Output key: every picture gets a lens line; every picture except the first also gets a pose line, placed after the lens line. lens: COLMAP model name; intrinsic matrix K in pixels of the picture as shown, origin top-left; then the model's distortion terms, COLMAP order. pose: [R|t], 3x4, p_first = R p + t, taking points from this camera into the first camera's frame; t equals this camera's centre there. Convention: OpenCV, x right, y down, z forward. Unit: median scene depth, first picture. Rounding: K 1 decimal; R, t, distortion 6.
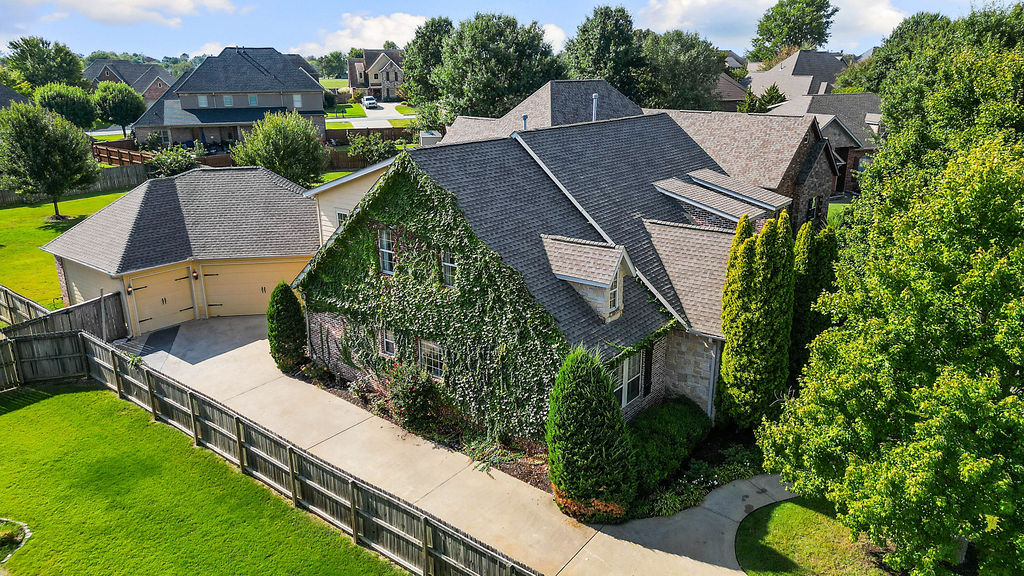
lens RADIAL K [[722.3, 0, 513.5], [0, 722.3, 283.2], [0, 0, 1]] dist [0.031722, -0.004520]
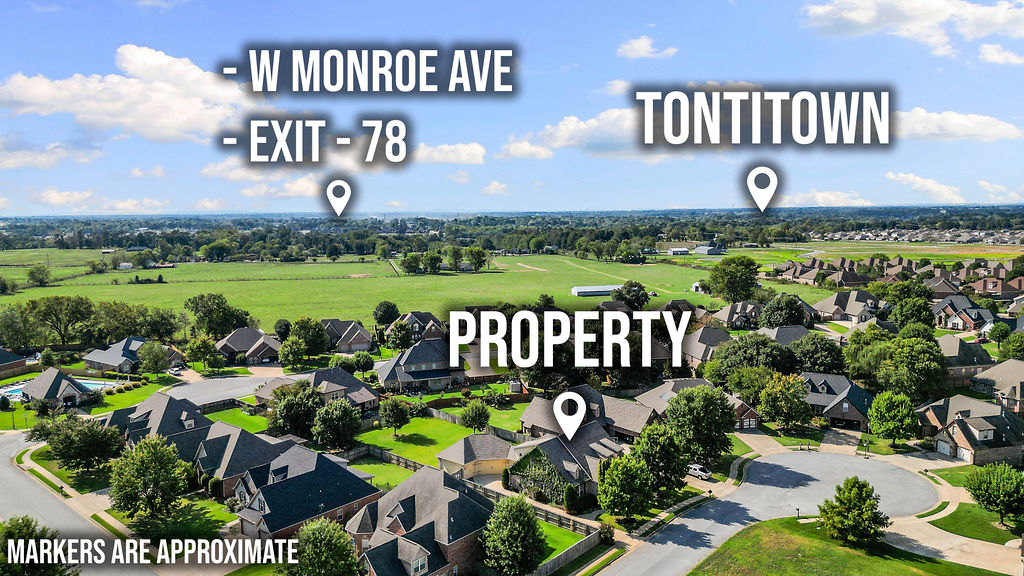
lens RADIAL K [[722.3, 0, 515.2], [0, 722.3, 287.4], [0, 0, 1]] dist [0.031722, -0.004520]
pose [[0.999370, -0.003974, -0.035254, -0.114369], [-0.003051, 0.980398, -0.197004, -0.265129], [0.035345, 0.196988, 0.979769, -4.332101]]
